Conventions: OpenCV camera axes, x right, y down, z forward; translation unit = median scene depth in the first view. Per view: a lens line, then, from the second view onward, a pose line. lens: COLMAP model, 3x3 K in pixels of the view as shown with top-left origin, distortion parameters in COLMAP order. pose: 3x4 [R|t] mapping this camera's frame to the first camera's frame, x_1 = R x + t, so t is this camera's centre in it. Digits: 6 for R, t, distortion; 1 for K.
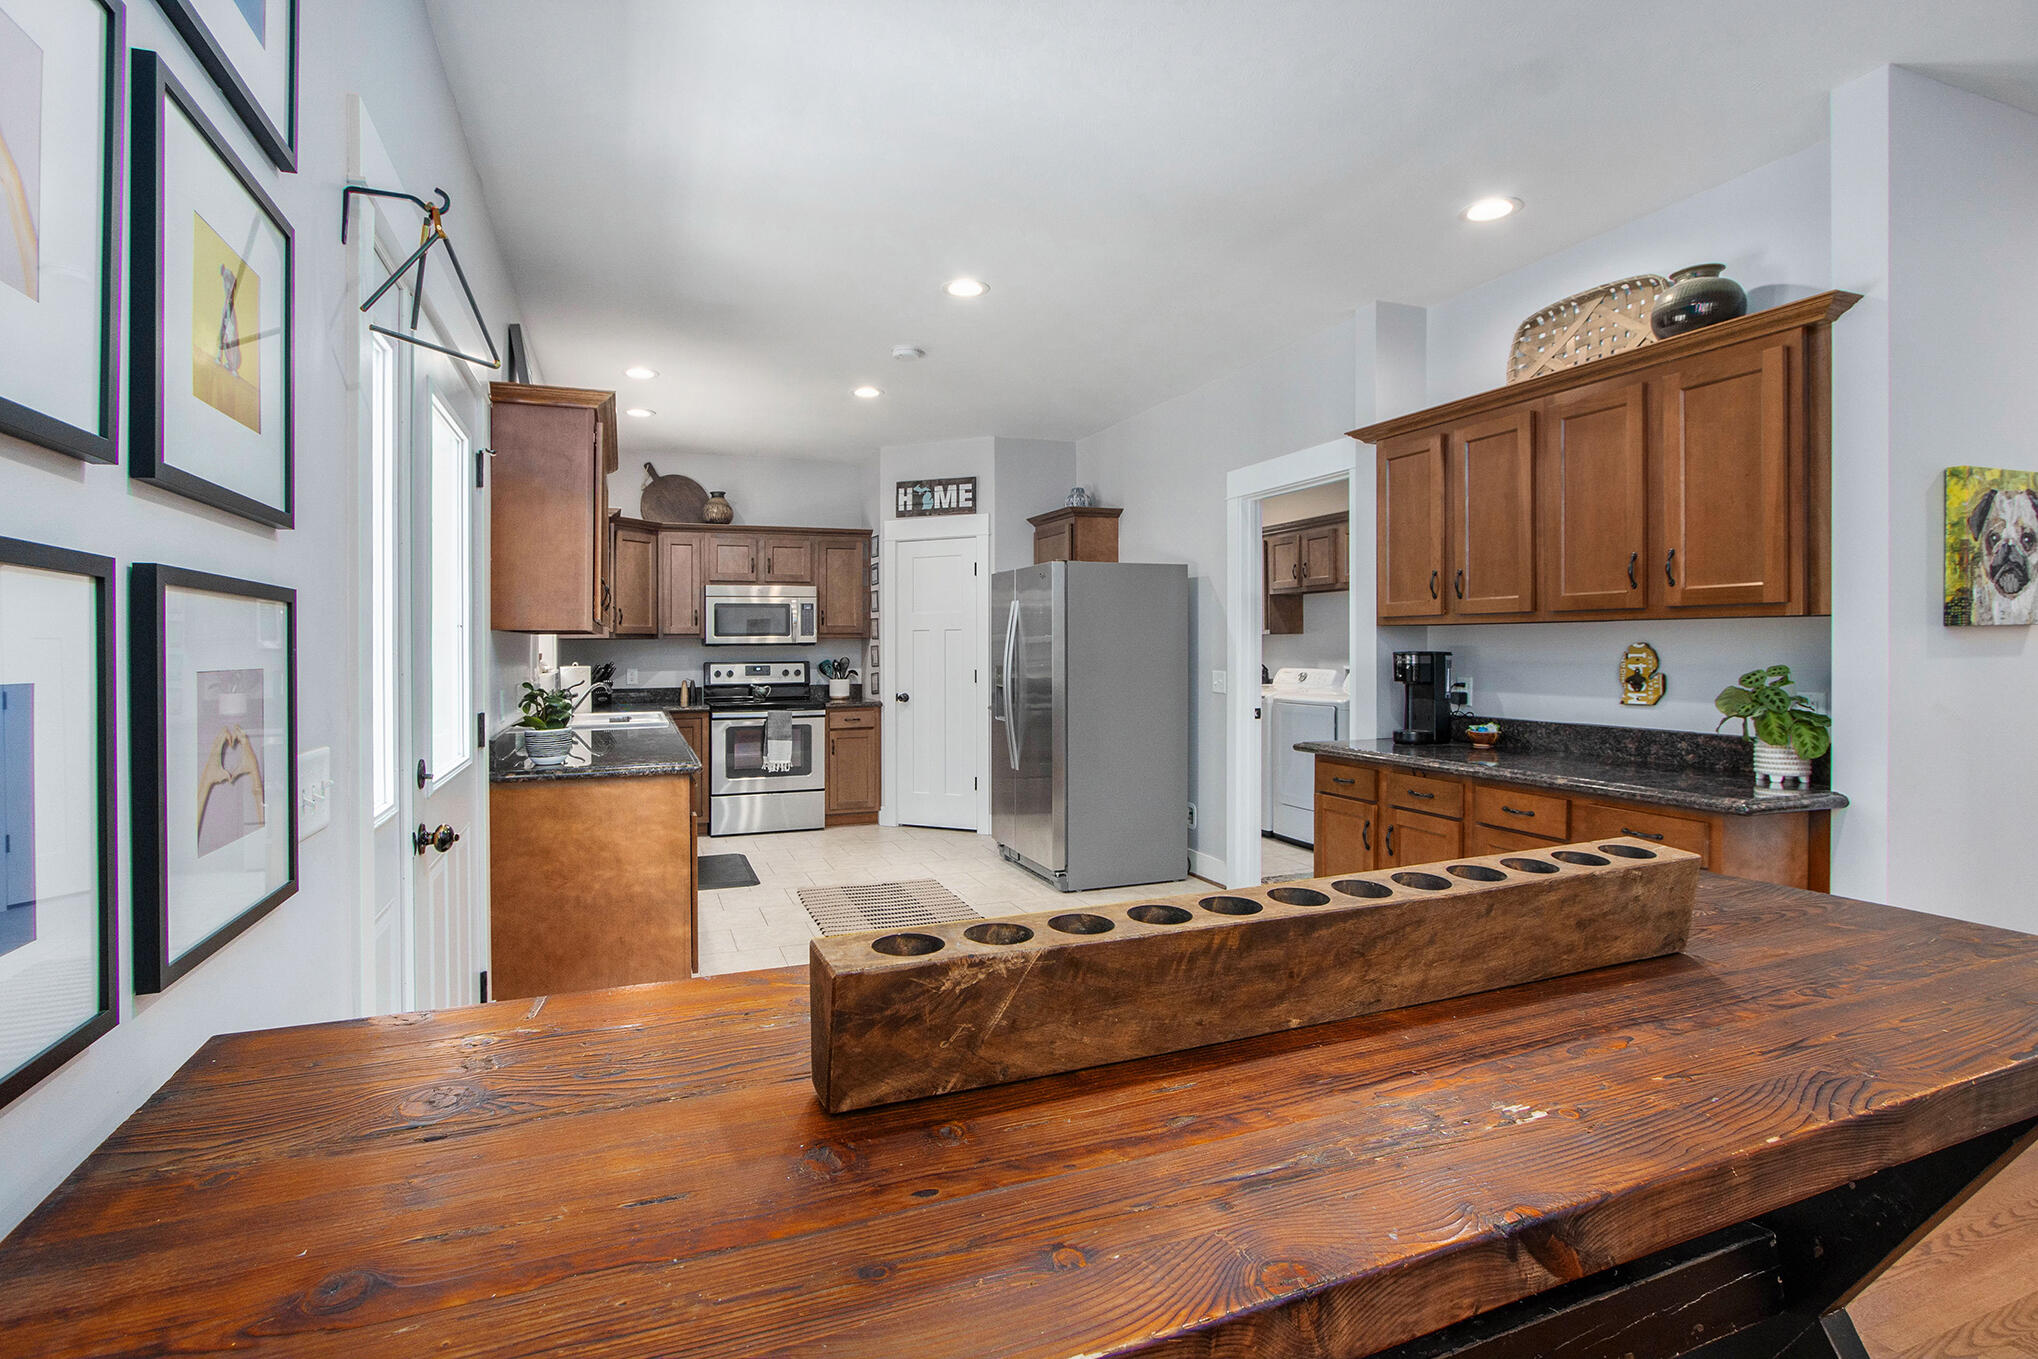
lens RADIAL K [[962.6, 0, 1019.3], [0, 962.6, 662.0], [0, 0, 1]] dist [0.000435, 0.000024]
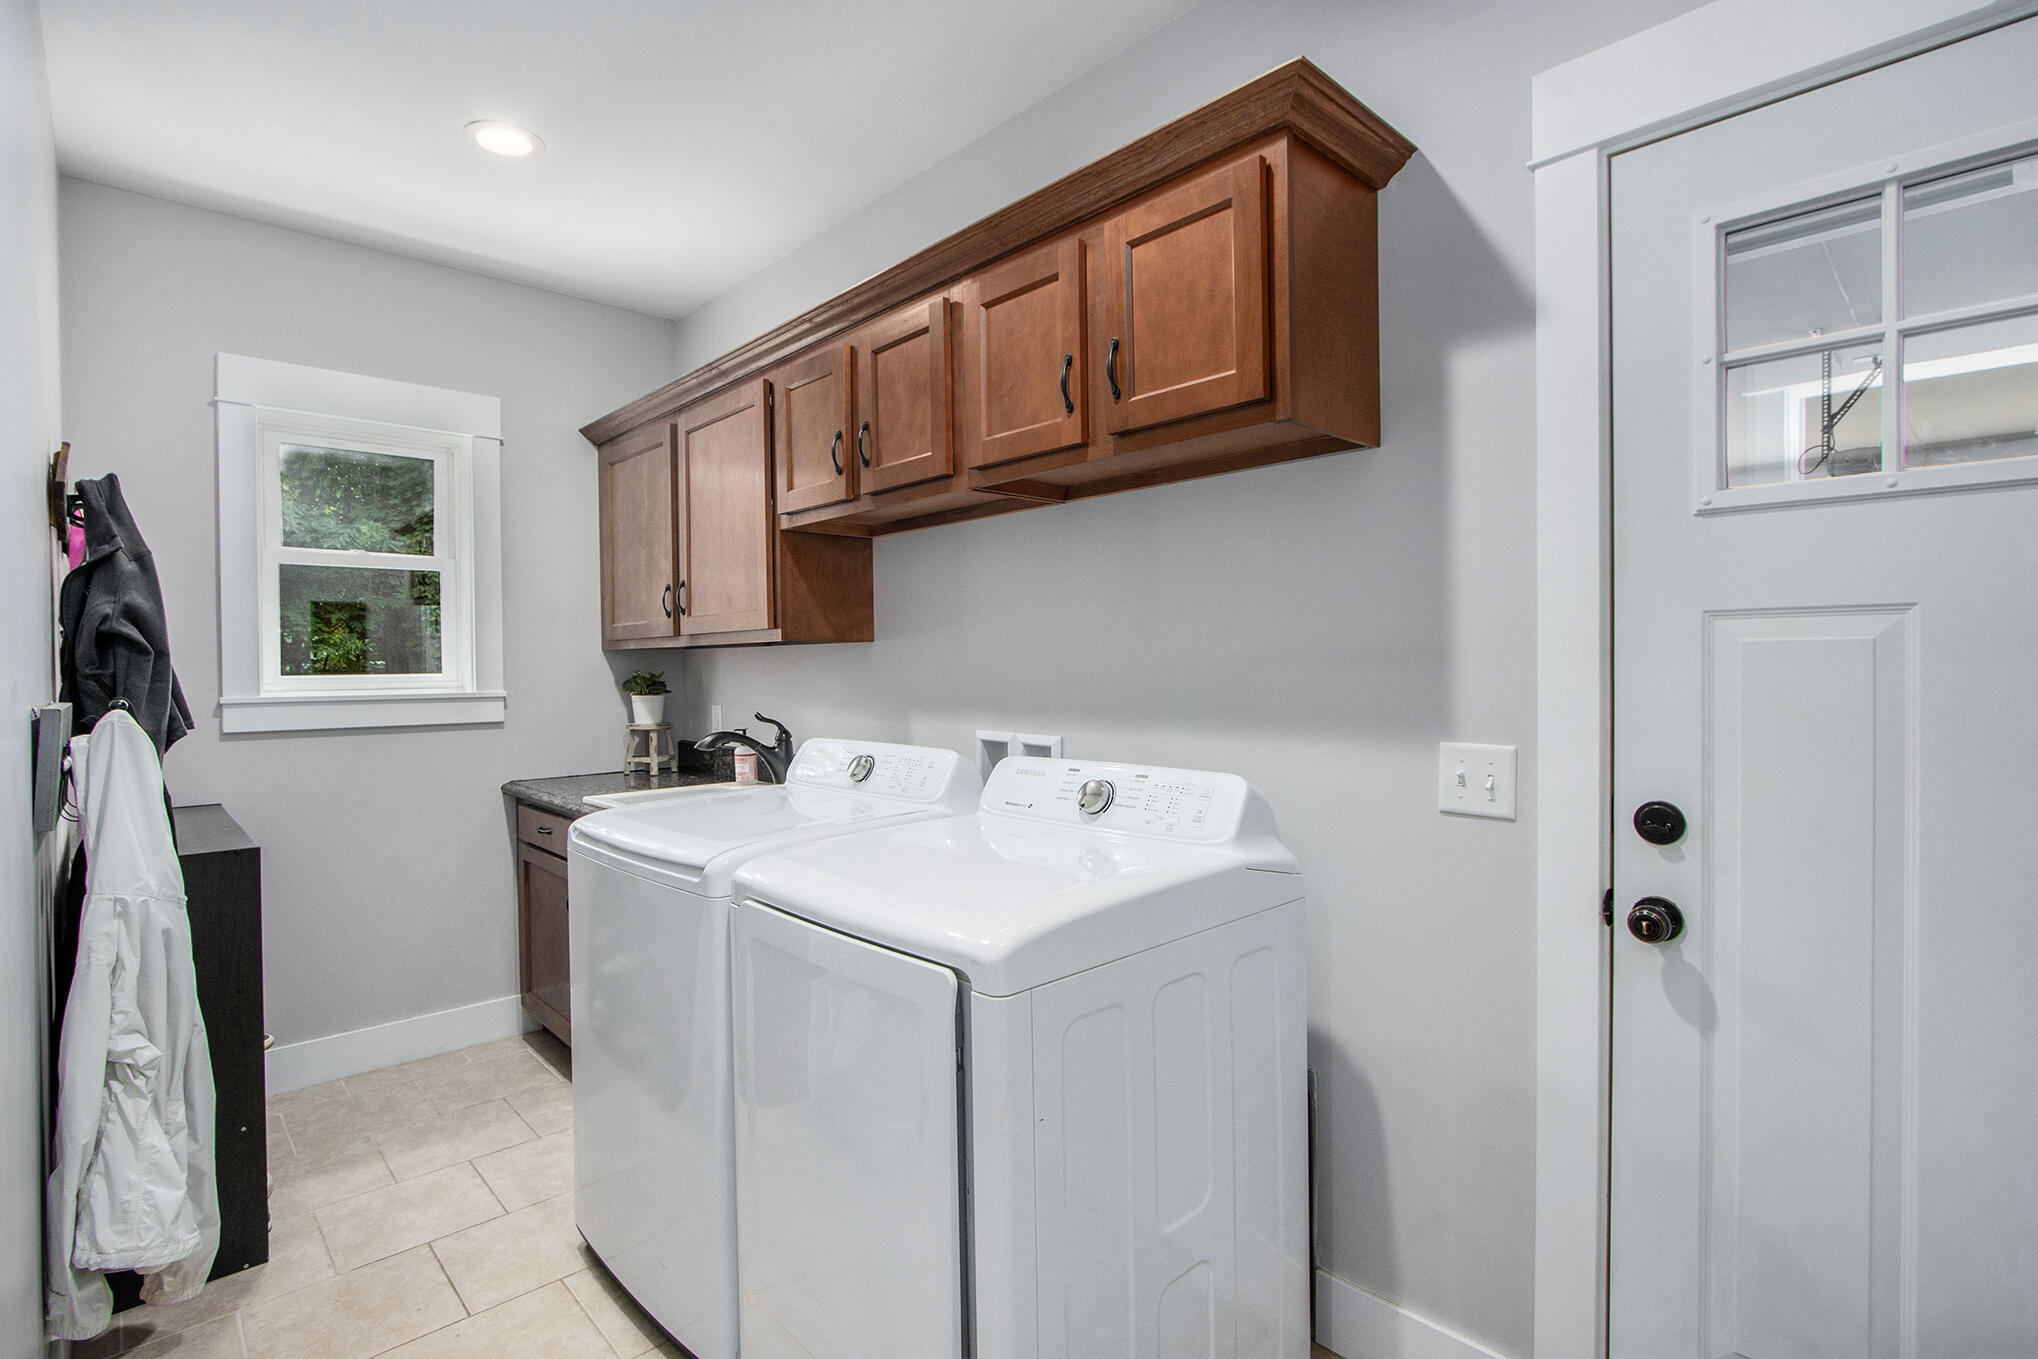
lens RADIAL K [[962.6, 0, 1015.3], [0, 962.6, 678.6], [0, 0, 1]] dist [0.000435, 0.000024]
pose [[0.933815, -0.009311, 0.357635, 0.218908], [0.008767, 0.999957, 0.003143, -0.015686], [-0.357649, 0.000201, 0.933856, 0.653430]]
